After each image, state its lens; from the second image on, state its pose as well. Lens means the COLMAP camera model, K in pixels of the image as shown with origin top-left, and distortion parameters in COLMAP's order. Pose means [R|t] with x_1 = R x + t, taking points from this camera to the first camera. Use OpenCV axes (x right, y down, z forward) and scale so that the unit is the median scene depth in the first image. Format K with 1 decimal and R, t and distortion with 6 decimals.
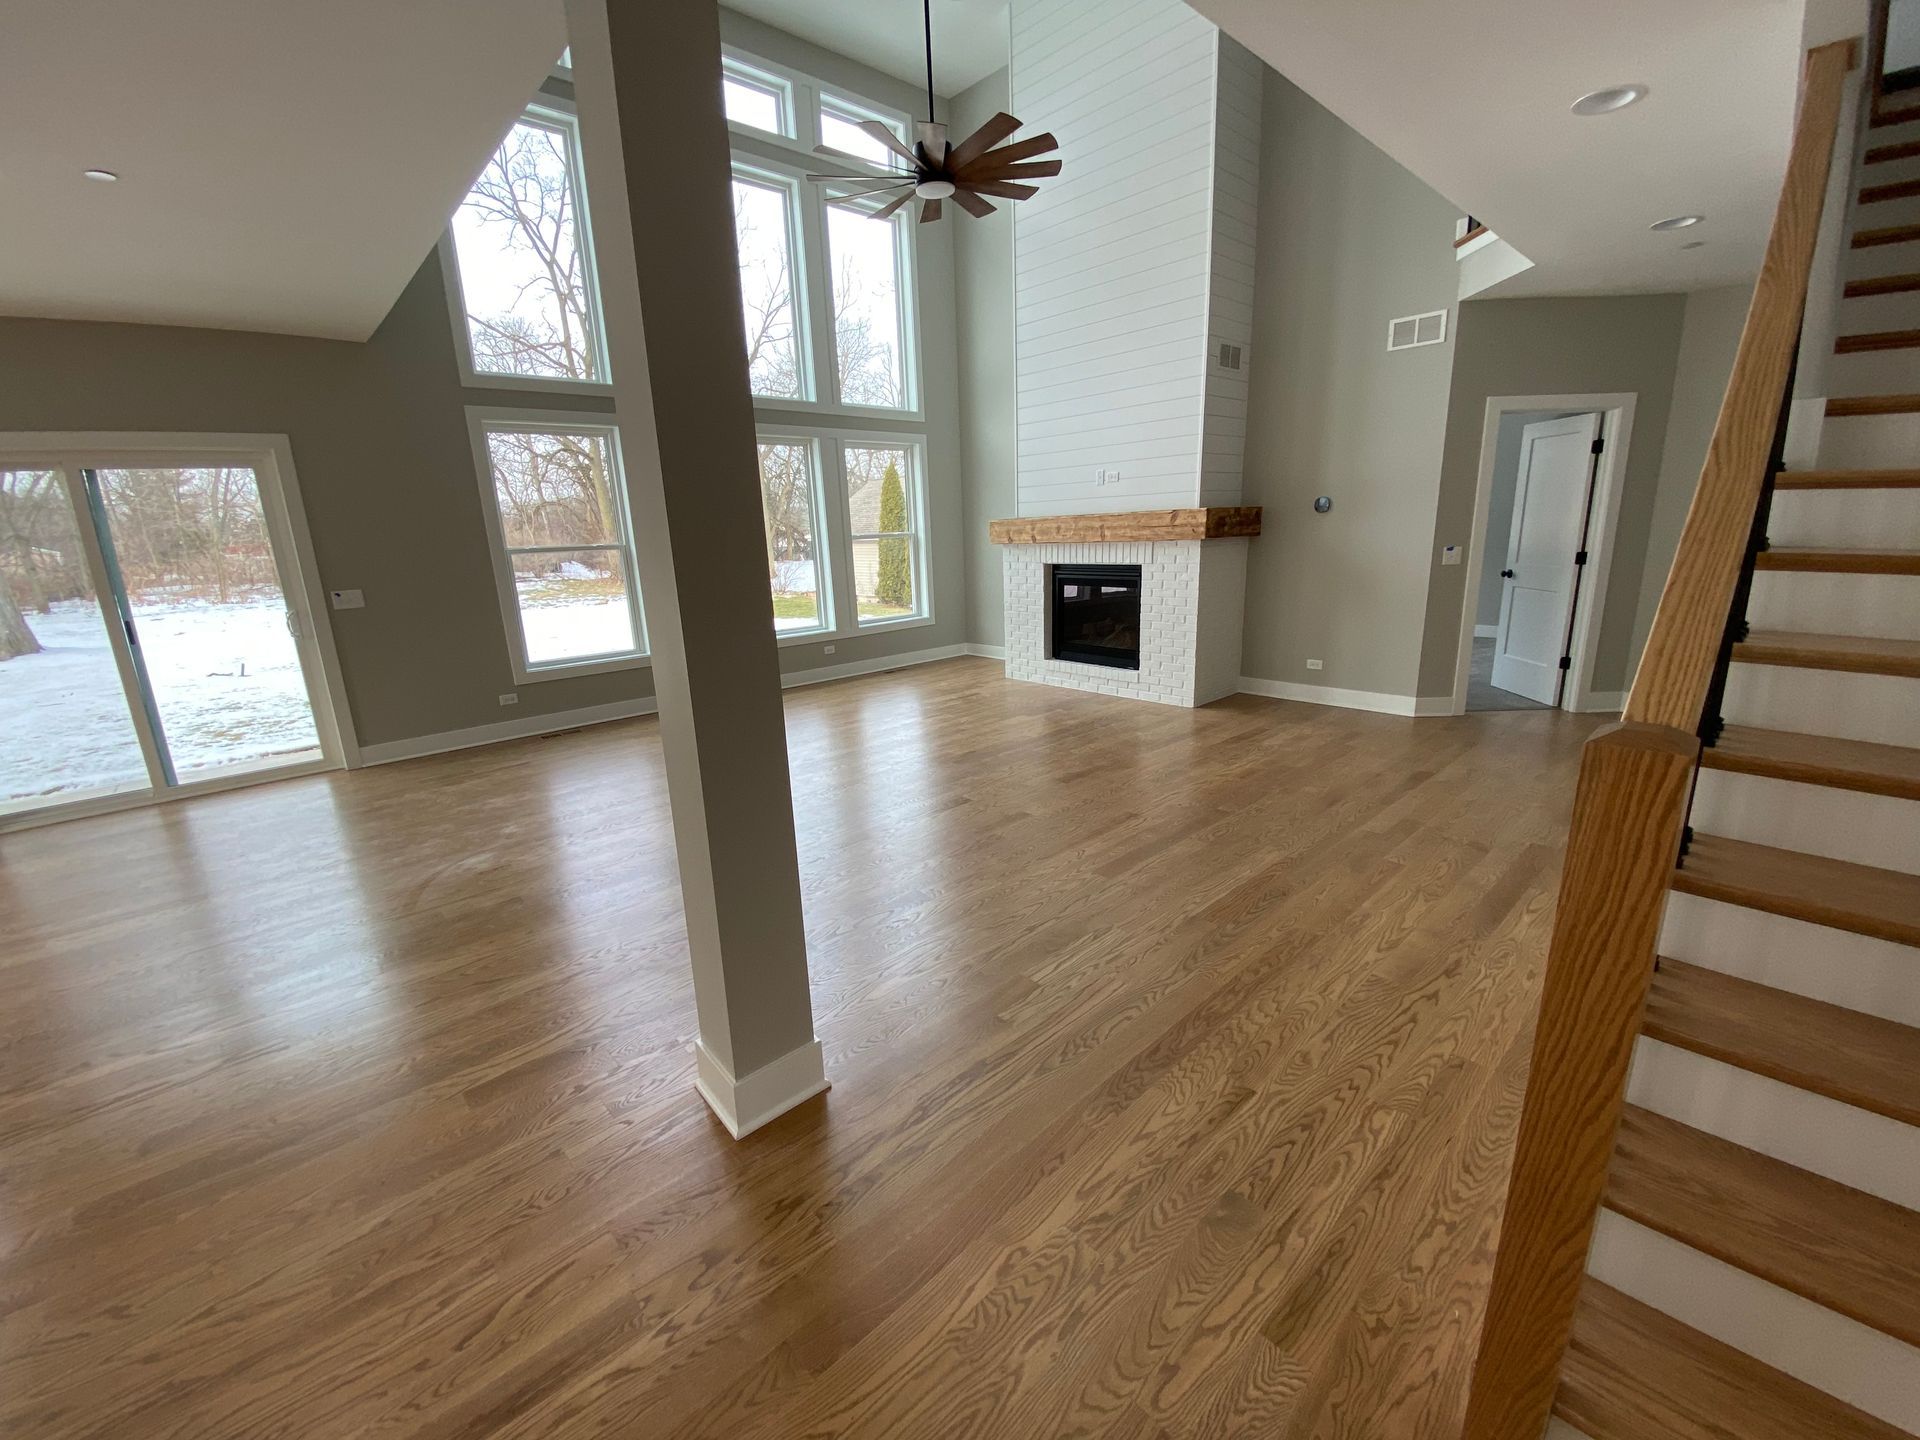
lens RADIAL K [[773.0, 0, 958.1], [0, 773.0, 727.2], [0, 0, 1]] dist [0.026015, -0.030404]
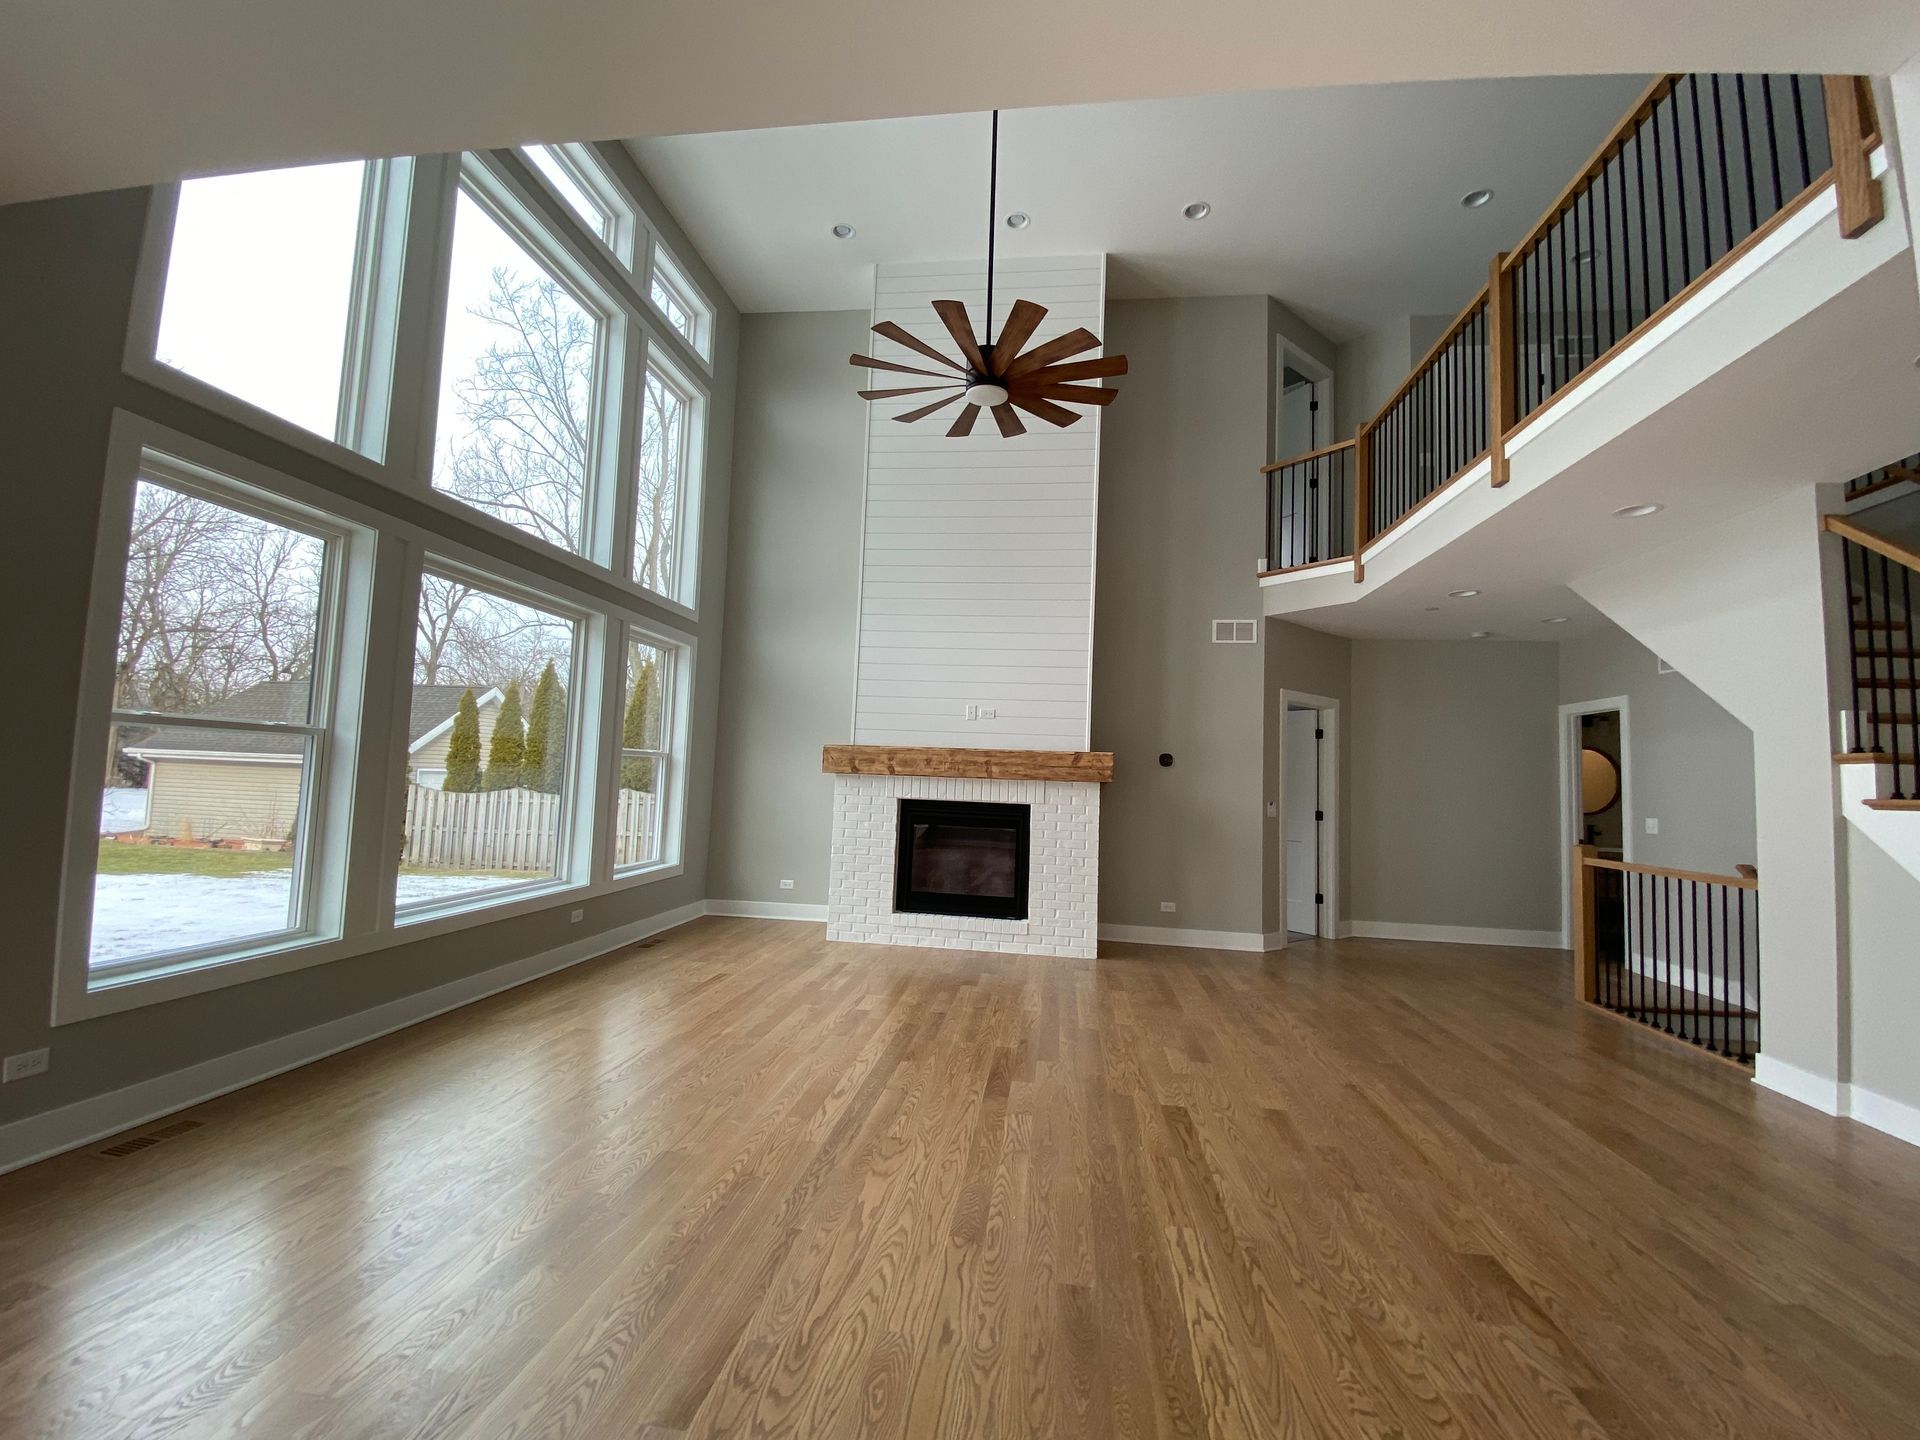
lens RADIAL K [[799.7, 0, 958.5], [0, 799.7, 715.0], [0, 0, 1]] dist [0.054702, -0.034994]
pose [[0.764000, 0.117329, 0.634459, -0.467867], [0.097067, 0.951235, -0.292796, -0.035942], [-0.637873, 0.285281, 0.715355, 0.325665]]
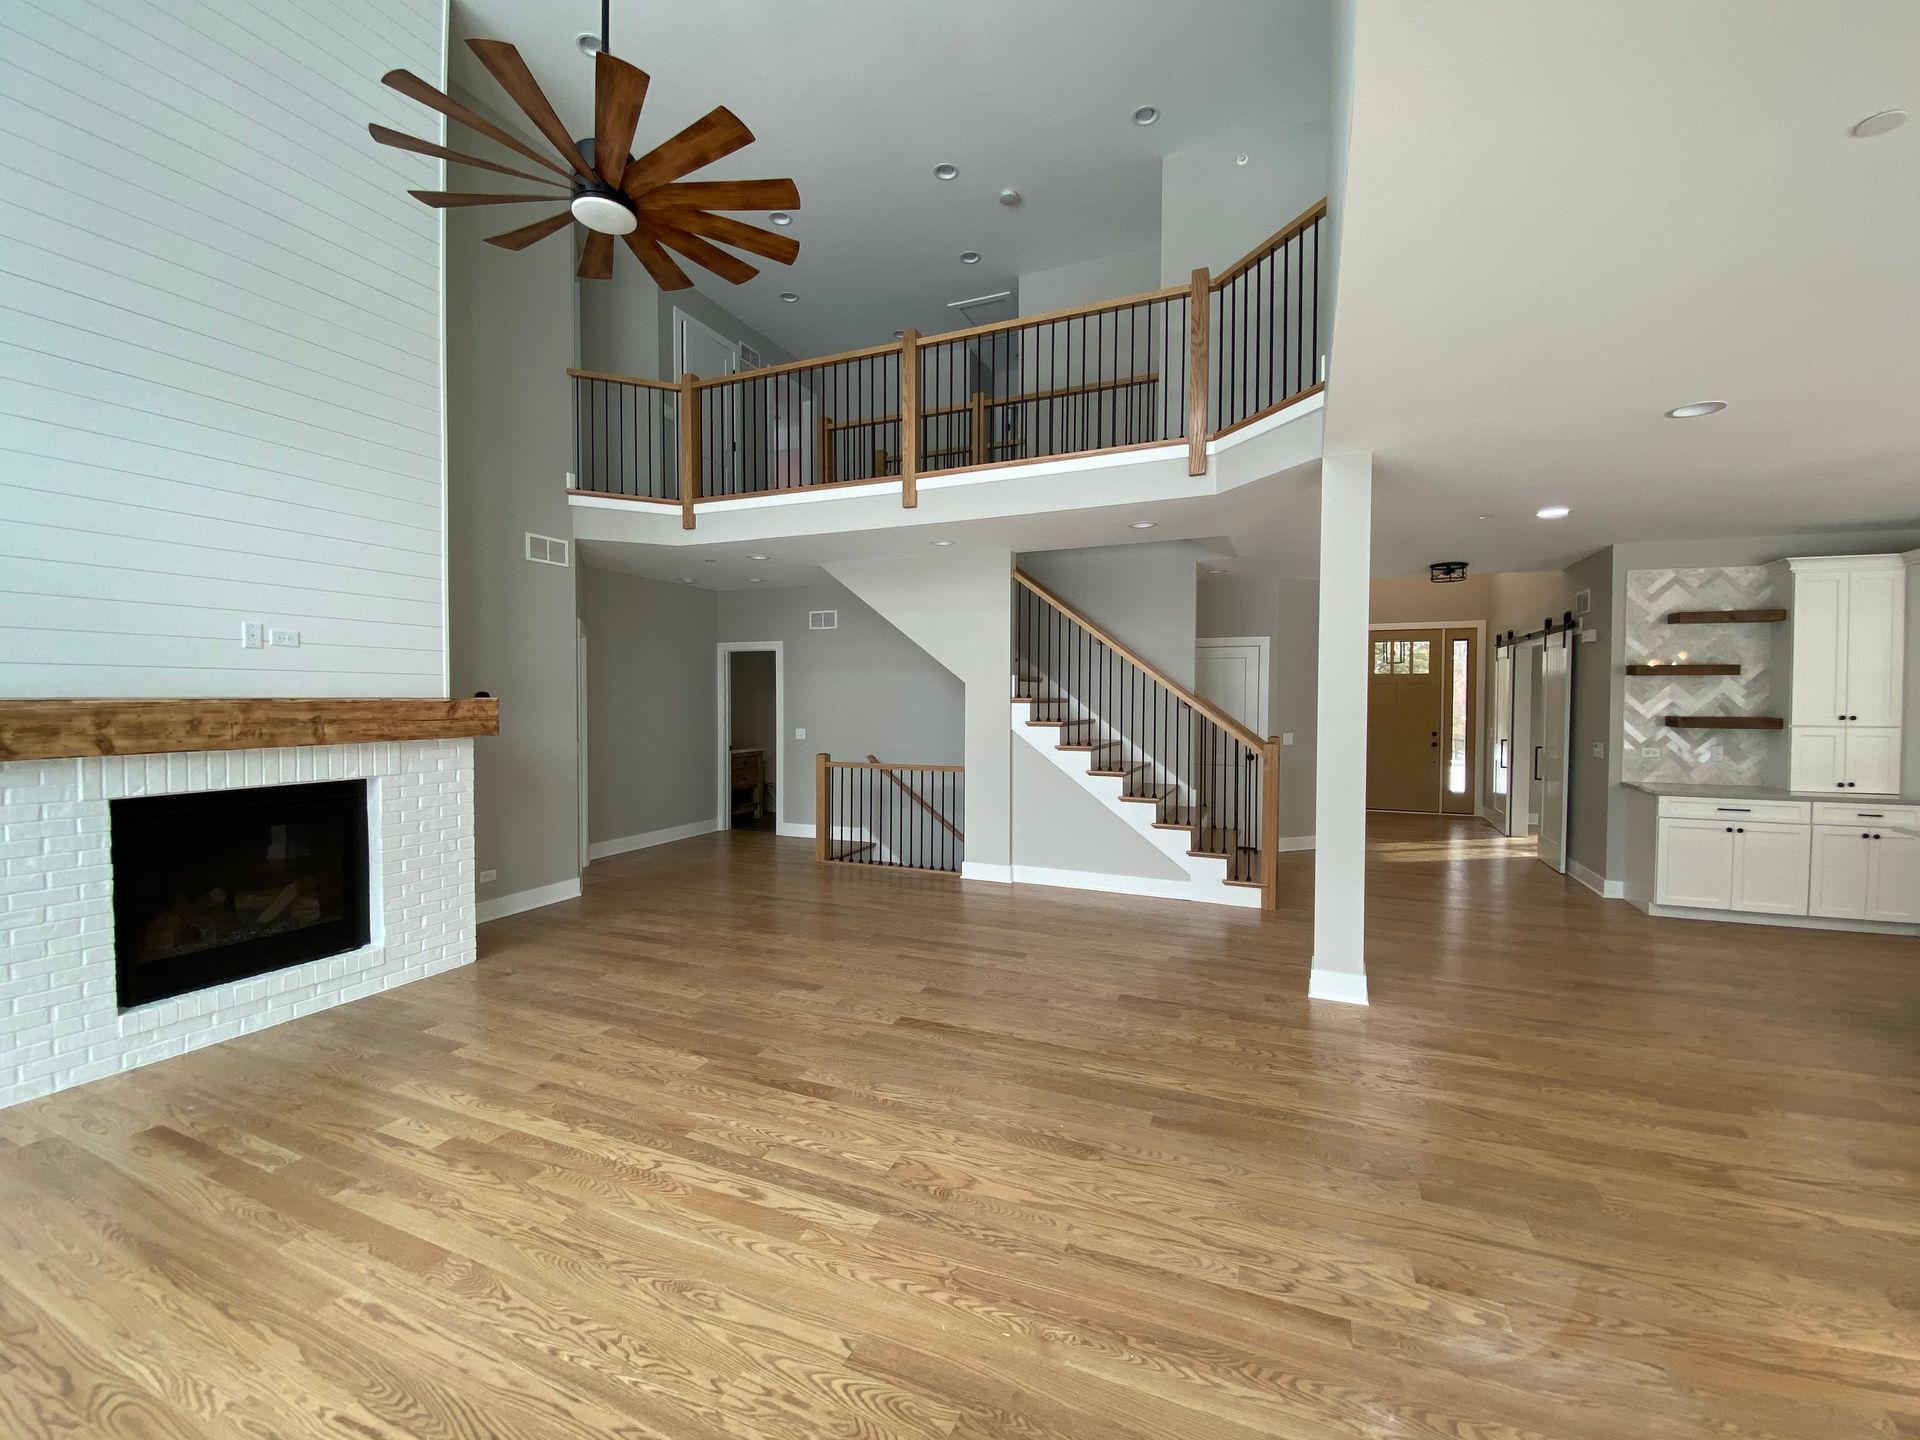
lens RADIAL K [[799.7, 0, 958.5], [0, 799.7, 715.0], [0, 0, 1]] dist [0.054702, -0.034994]
pose [[-0.411895, 0.014913, 0.911109, -0.580801], [0.239568, 0.966464, 0.092485, -0.208266], [-0.879176, 0.256367, -0.401655, 0.839650]]
